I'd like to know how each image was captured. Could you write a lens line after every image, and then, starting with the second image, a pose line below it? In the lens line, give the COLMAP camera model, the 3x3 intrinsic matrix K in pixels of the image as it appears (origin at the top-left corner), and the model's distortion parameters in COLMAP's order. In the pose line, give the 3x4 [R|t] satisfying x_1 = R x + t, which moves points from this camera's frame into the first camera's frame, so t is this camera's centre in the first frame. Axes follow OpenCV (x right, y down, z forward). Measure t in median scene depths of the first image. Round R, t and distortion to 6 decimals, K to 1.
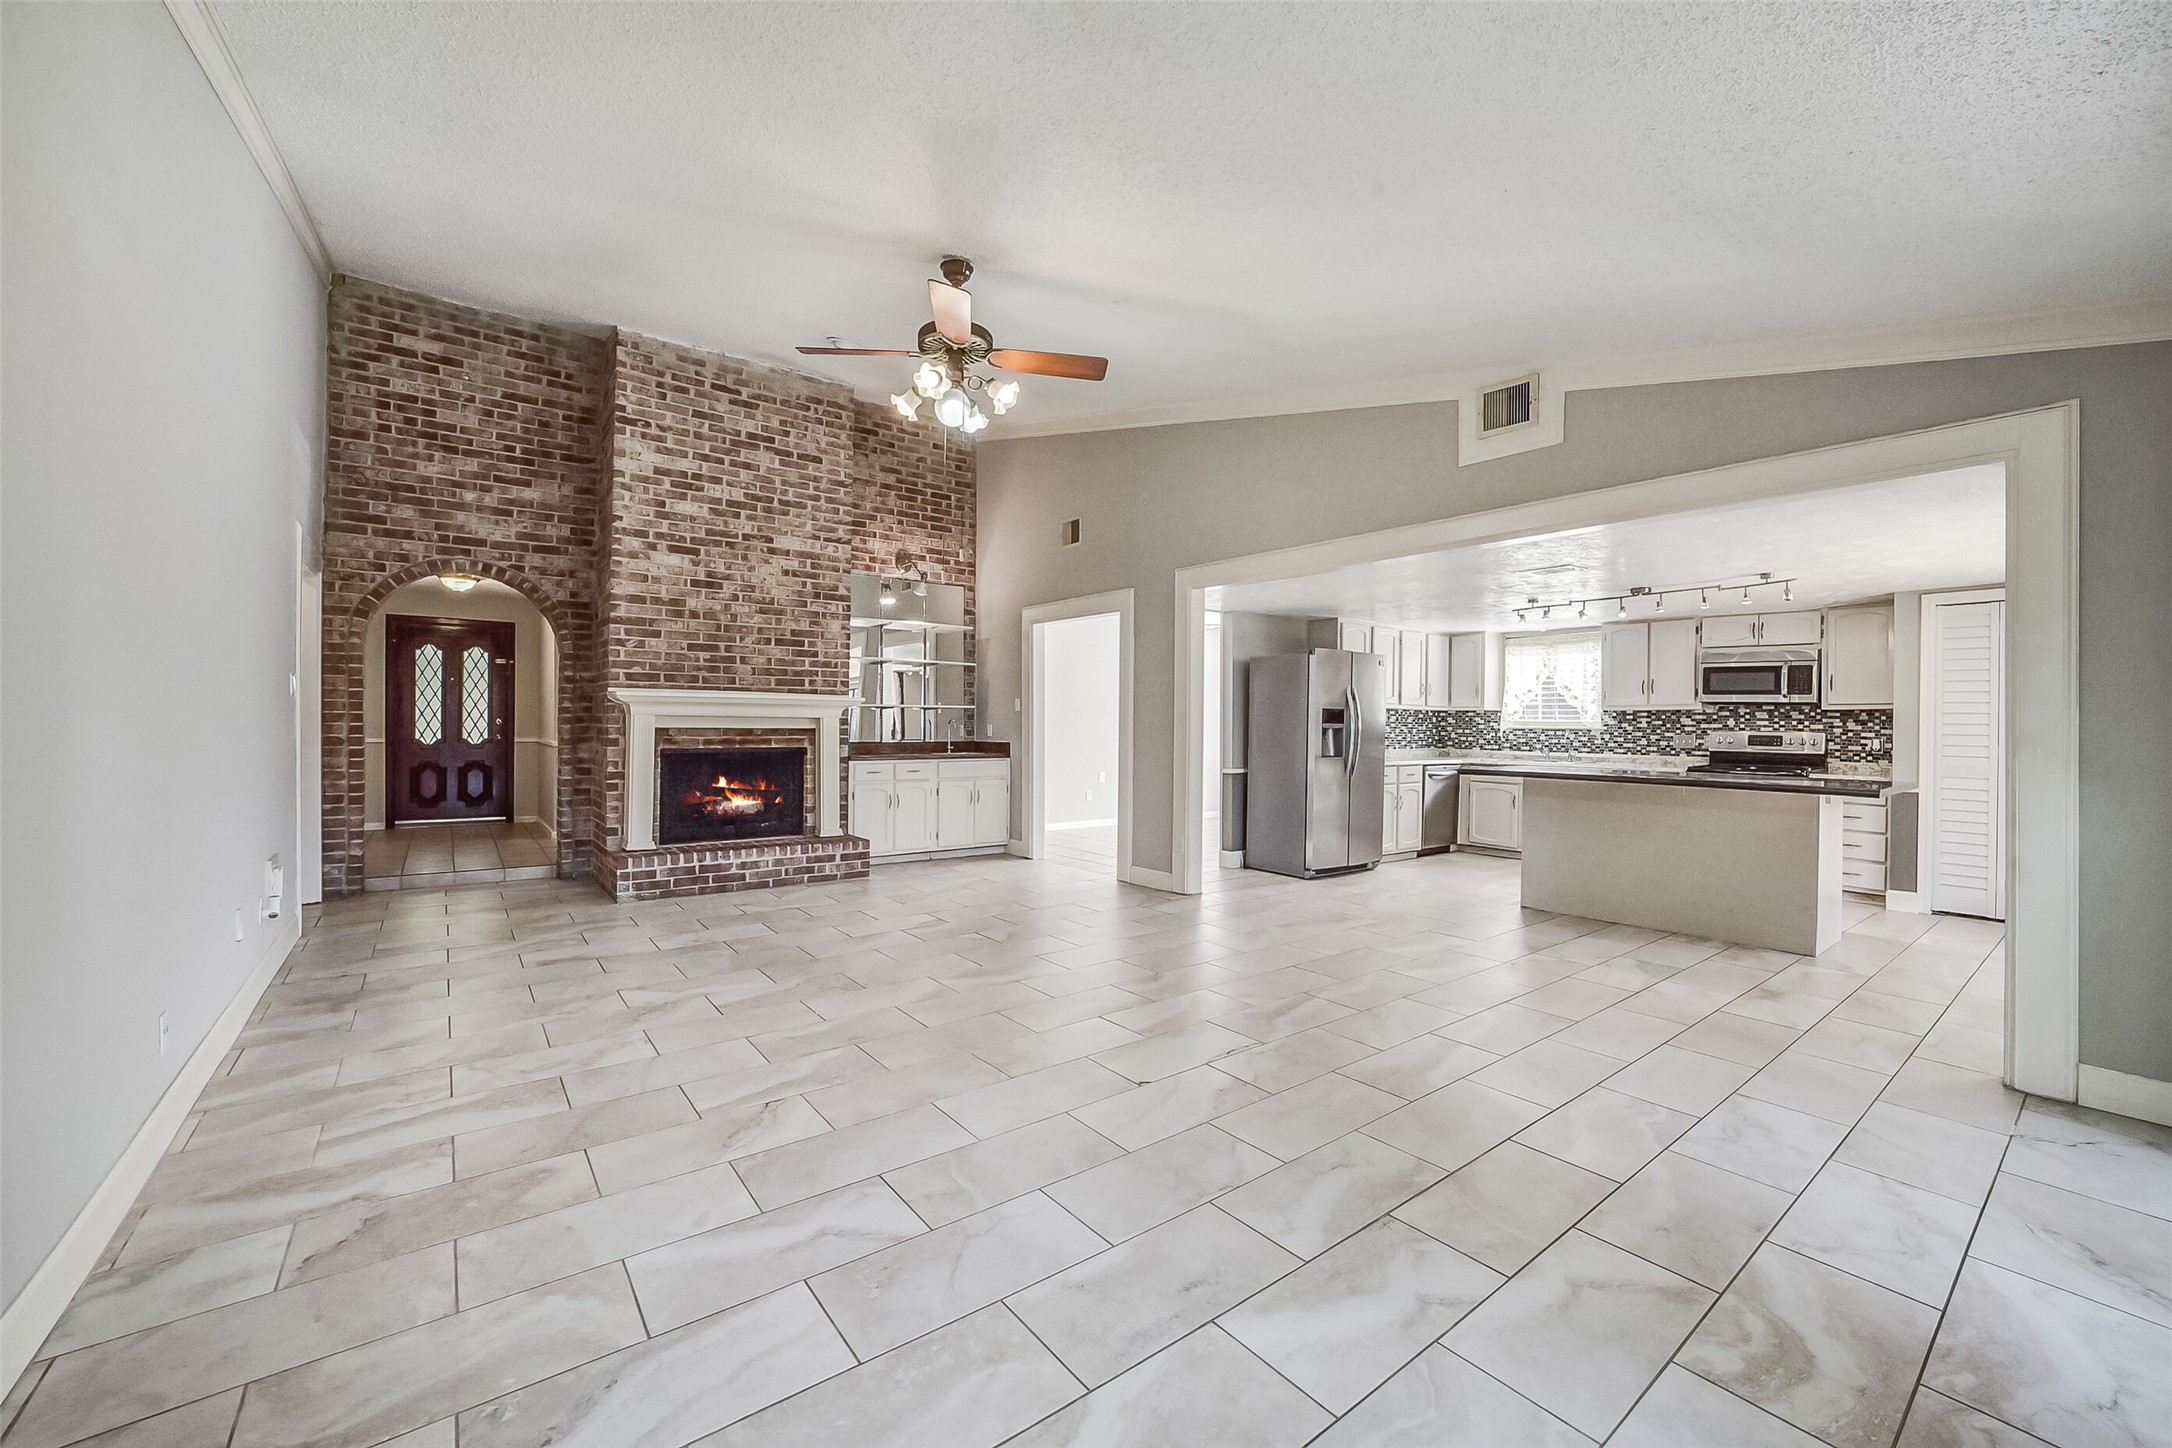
lens RADIAL K [[857.7, 0, 1091.2], [0, 857.7, 722.8], [0, 0, 1]] dist [-0.037918, 0.009754]
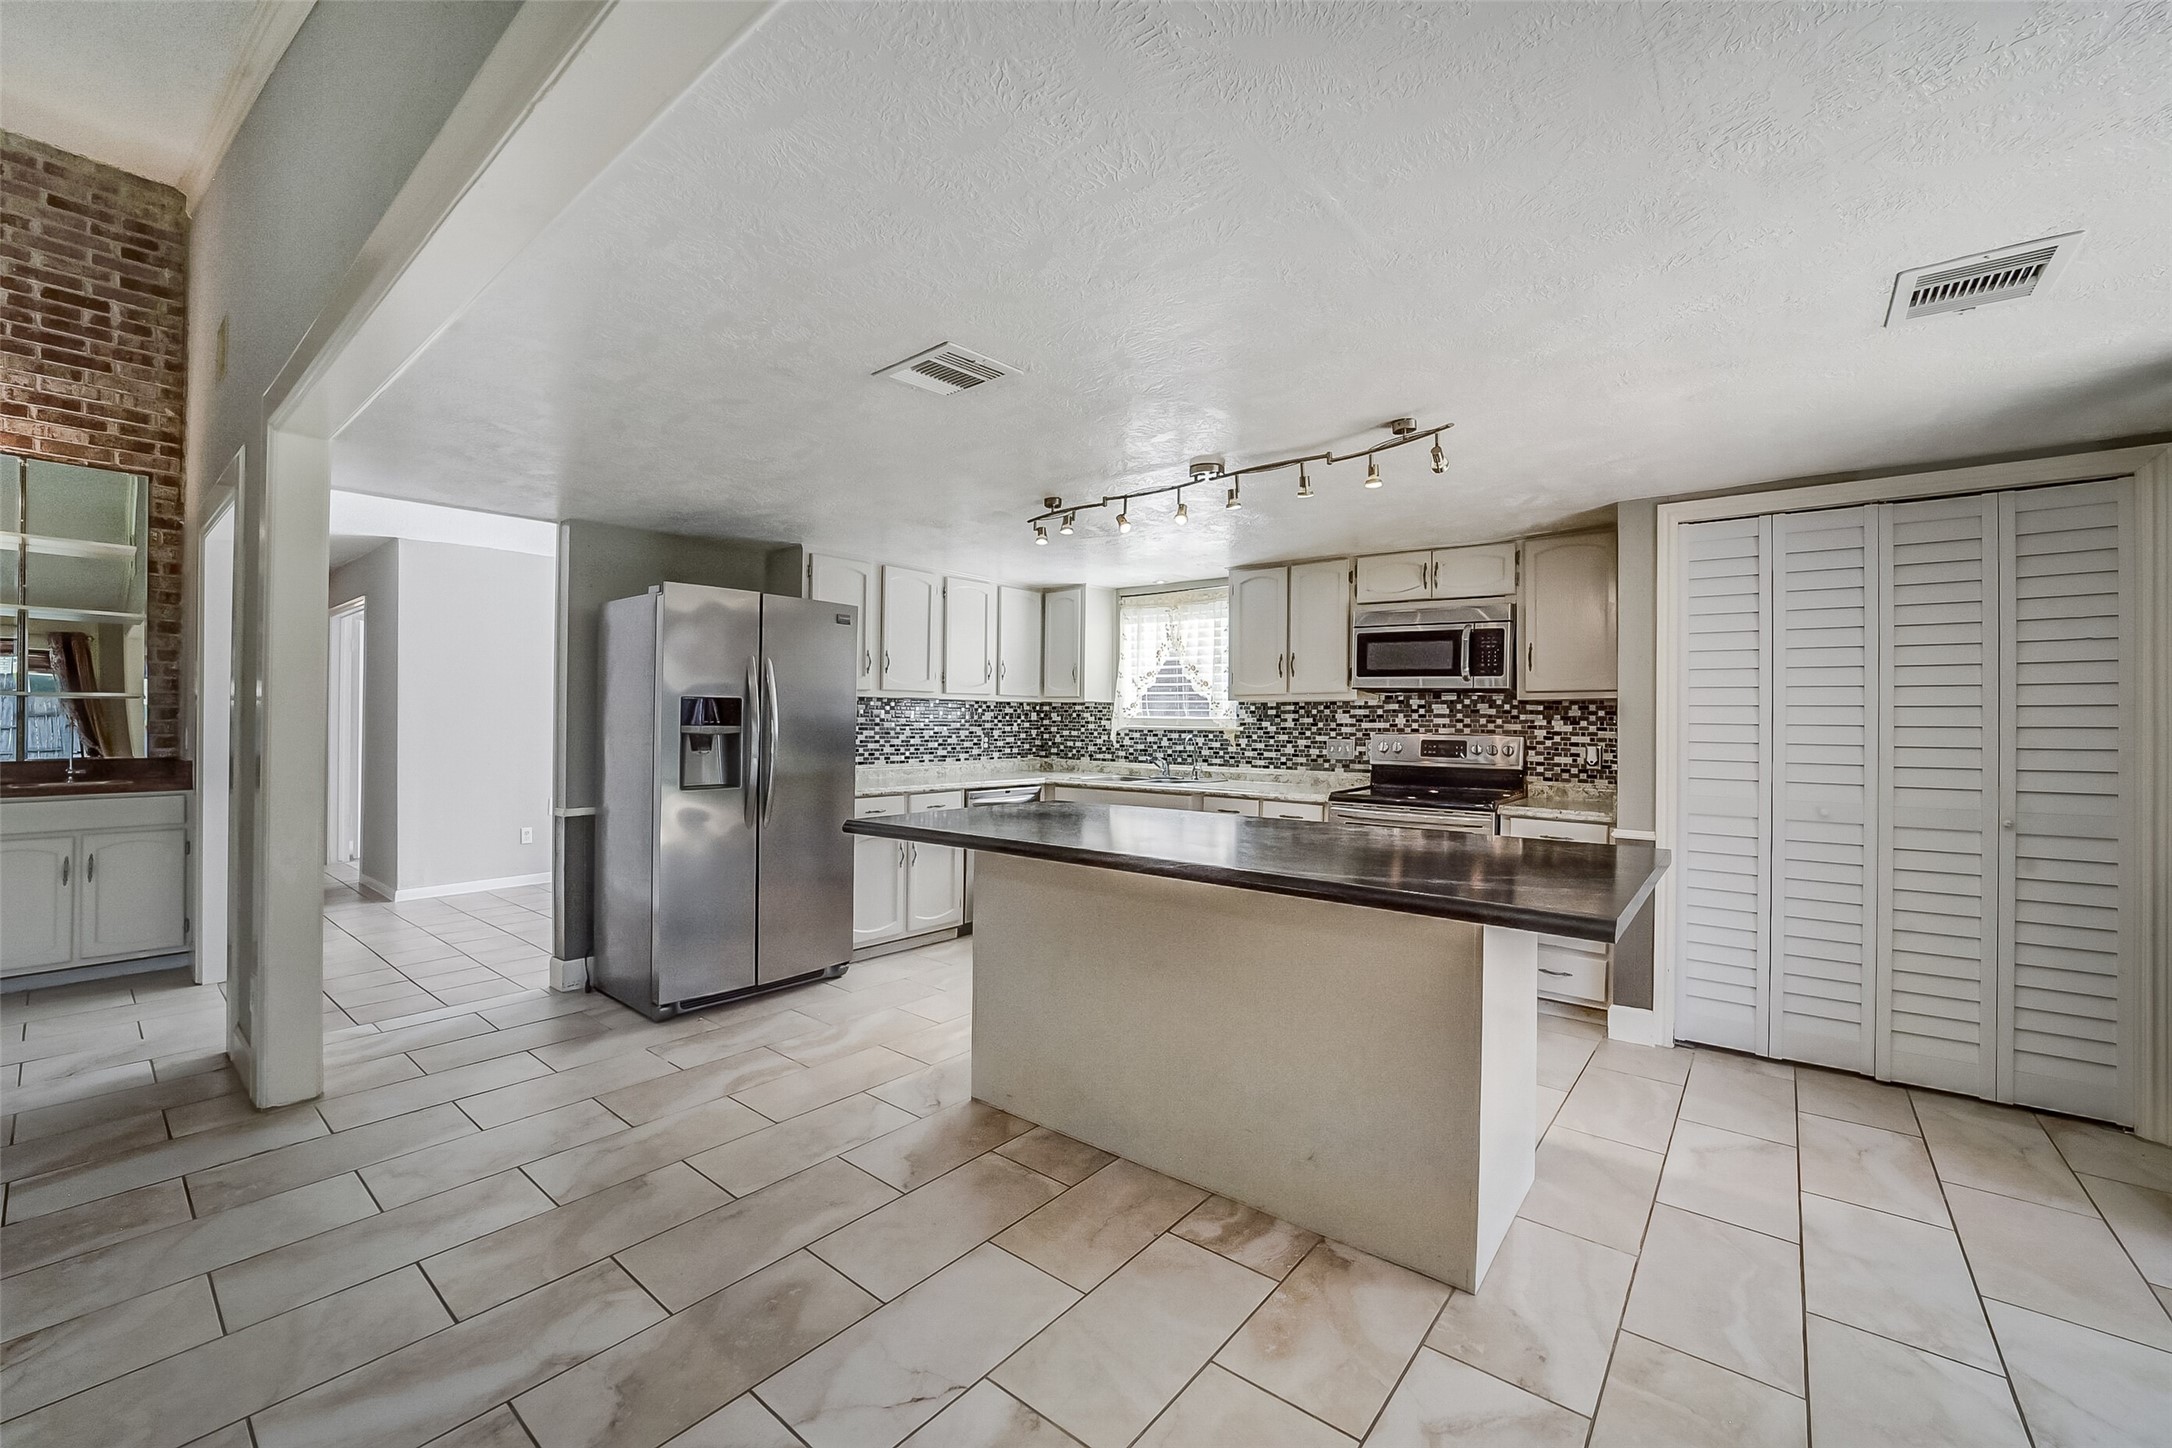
lens RADIAL K [[866.1, 0, 1096.4], [0, 866.1, 714.1], [0, 0, 1]] dist [-0.038773, 0.009678]
pose [[0.972191, -0.001866, 0.234181, 0.405214], [0.002870, 0.999988, -0.003947, -0.003484], [-0.234171, 0.004509, 0.972185, 0.438546]]
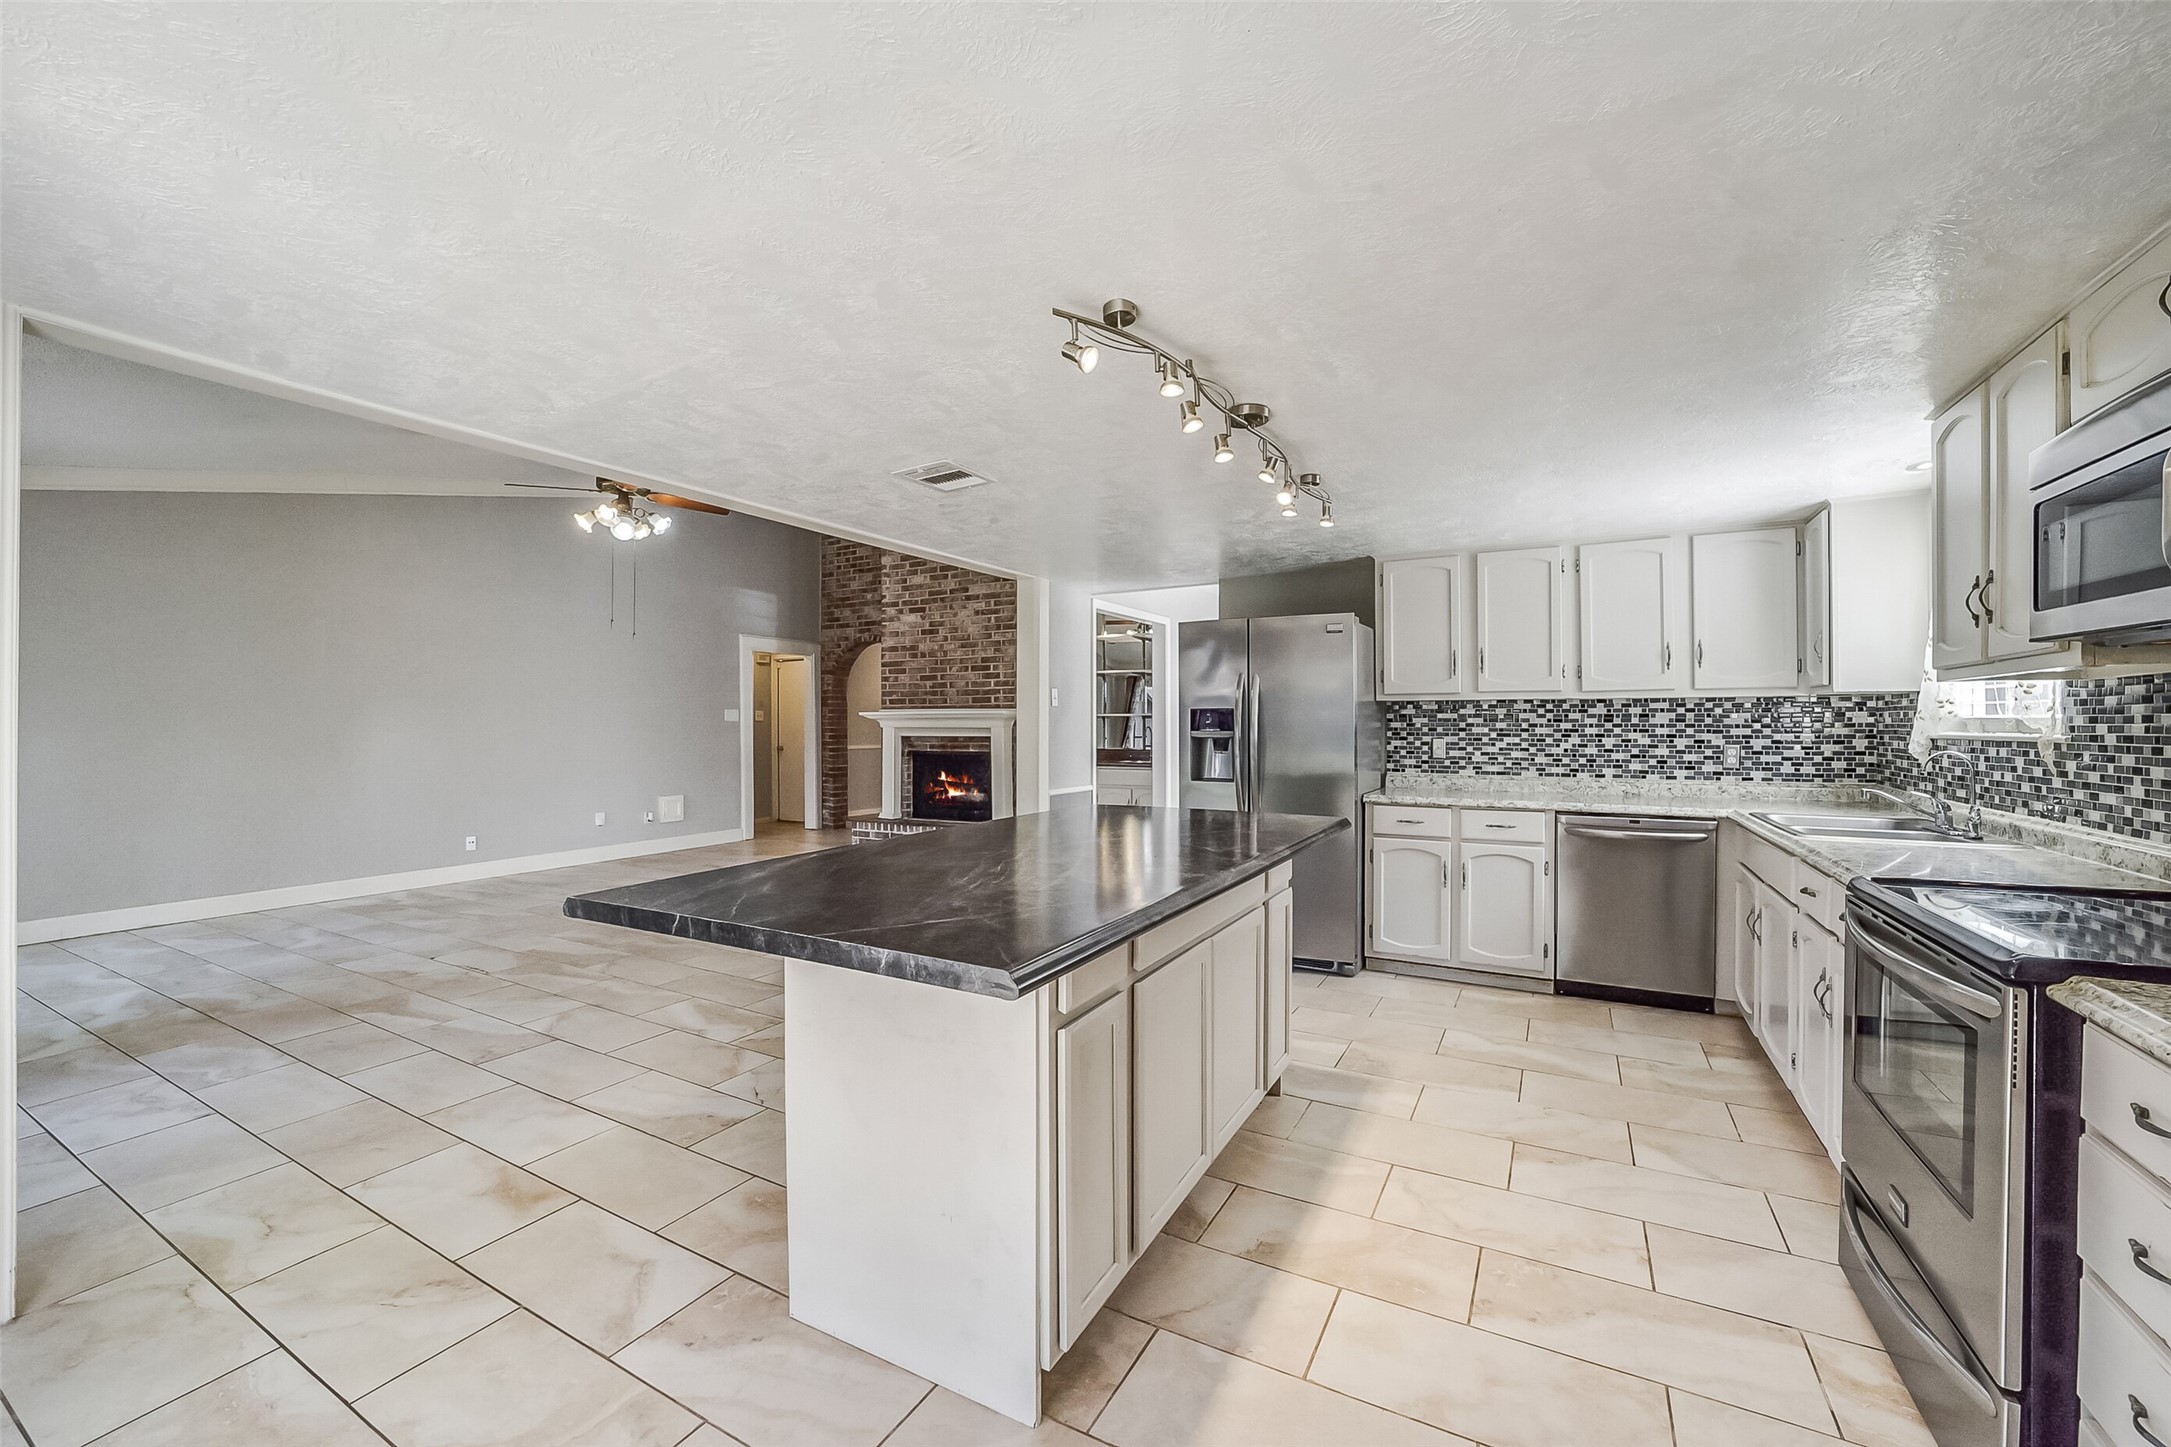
lens RADIAL K [[857.3, 0, 1090.7], [0, 857.3, 722.3], [0, 0, 1]] dist [-0.037918, 0.009754]
pose [[0.396560, -0.013433, -0.917911, 0.893860], [0.007175, 0.999908, -0.011533, 0.001417], [0.917981, -0.002013, 0.396620, 0.670757]]
